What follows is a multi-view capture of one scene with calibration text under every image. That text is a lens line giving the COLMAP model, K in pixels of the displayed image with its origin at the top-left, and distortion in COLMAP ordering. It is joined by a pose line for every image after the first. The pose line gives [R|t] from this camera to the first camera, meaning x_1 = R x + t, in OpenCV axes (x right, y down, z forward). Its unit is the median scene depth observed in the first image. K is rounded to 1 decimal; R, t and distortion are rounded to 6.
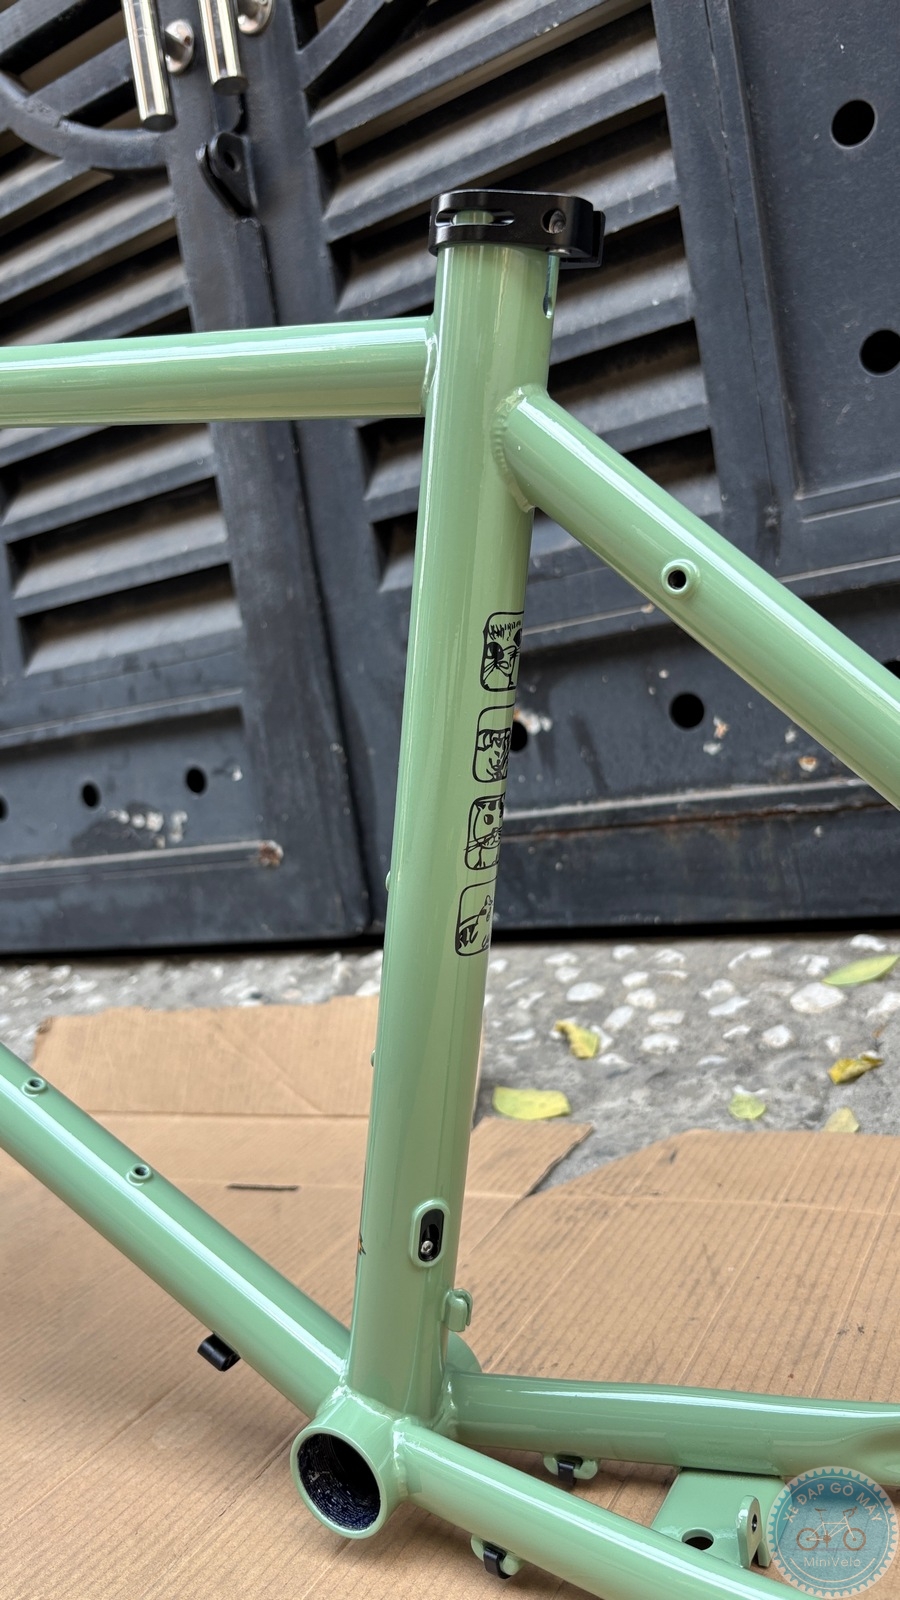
lens RADIAL K [[1223.6, 0, 453.8], [0, 1223.6, 783.1], [0, 0, 1]] dist [0.062194, -0.094403]
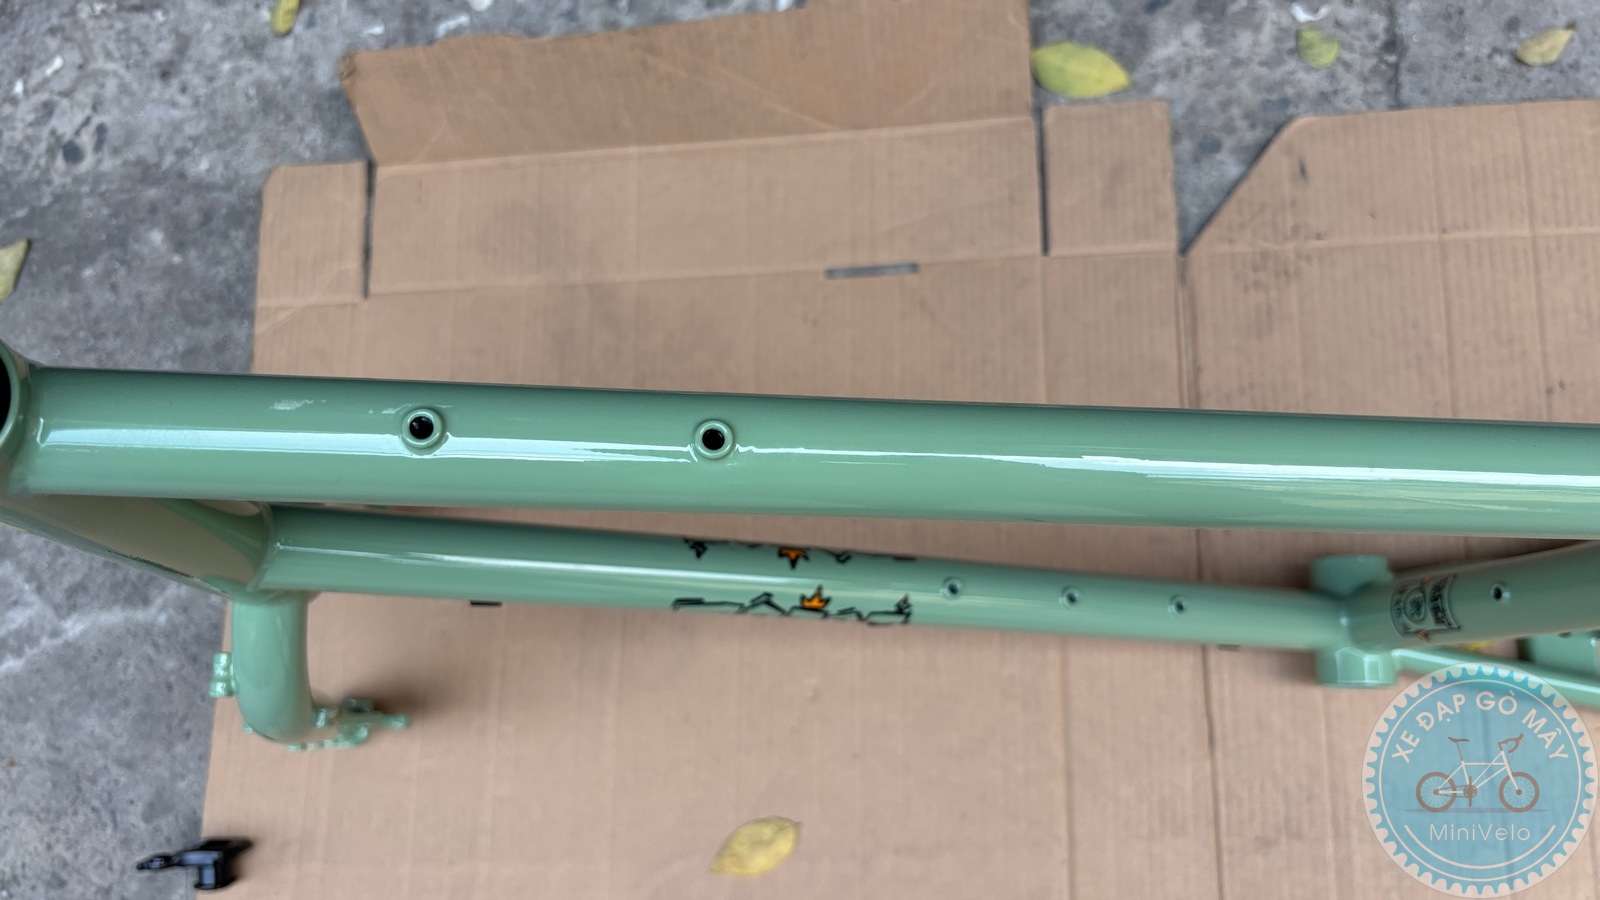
lens RADIAL K [[1245.9, 0, 799.9], [0, 1245.9, 462.4], [0, 0, 1]] dist [0.011394, -0.033831]
pose [[0.867911, -0.473002, 0.151656, -0.368375], [0.038075, 0.367768, 0.929138, -0.472015], [-0.495258, -0.800635, 0.337199, 0.467426]]
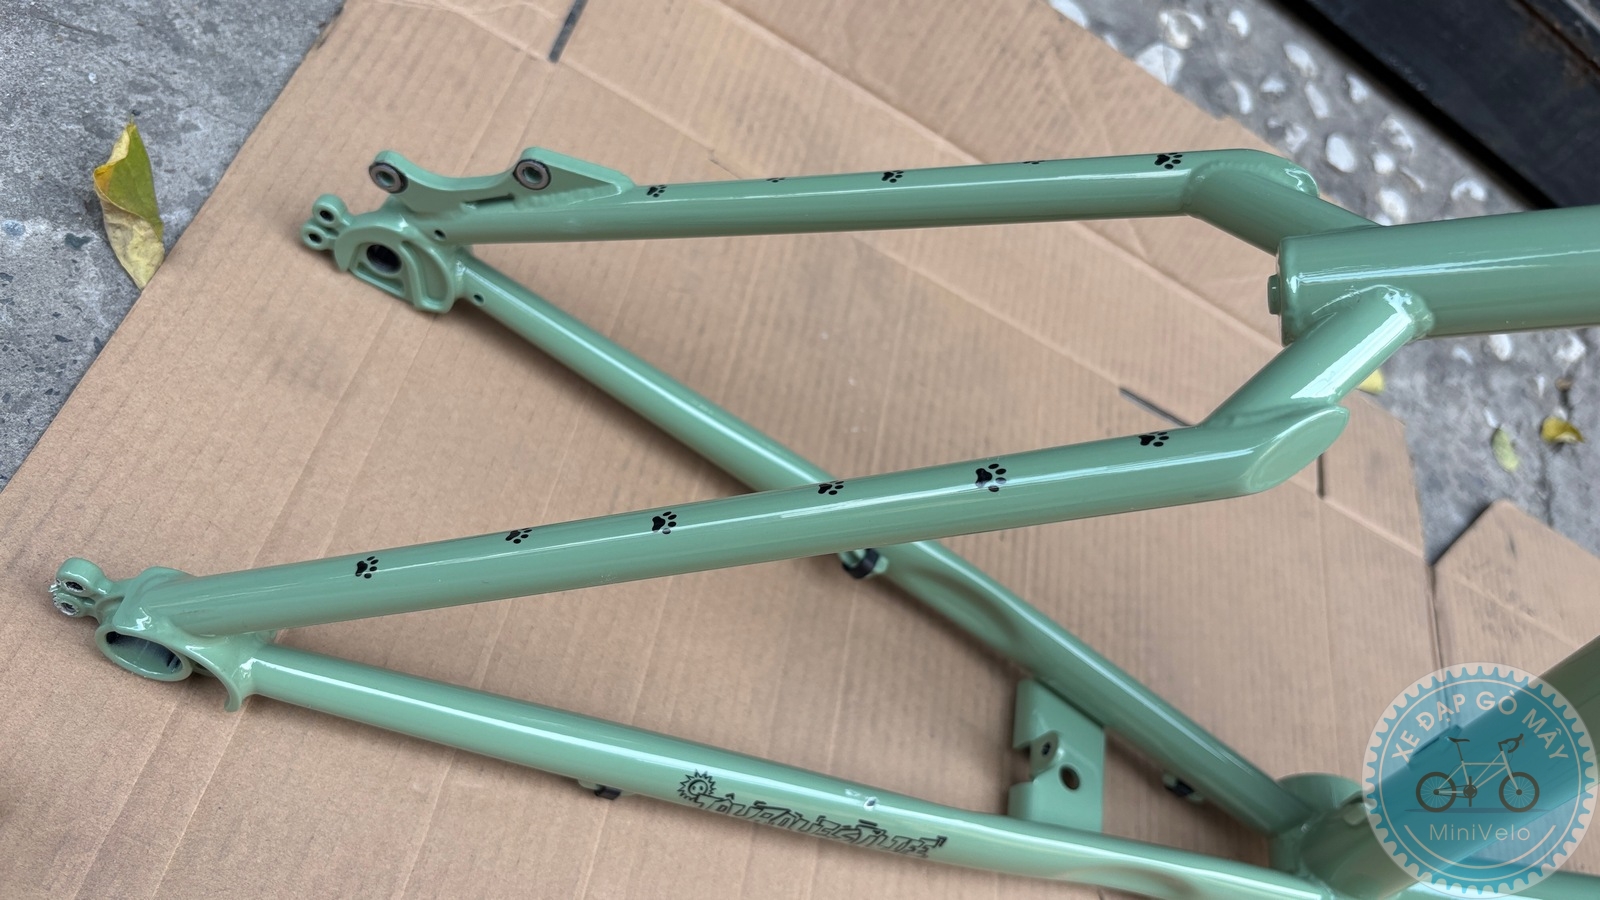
lens RADIAL K [[1279.5, 0, 811.0], [0, 1279.5, 451.5], [0, 0, 1]] dist [-0.004838, -0.011838]
pose [[0.701786, 0.068704, 0.709067, -0.770204], [-0.626886, 0.532357, 0.568867, 0.008866], [-0.338394, -0.843727, 0.416670, 0.593312]]
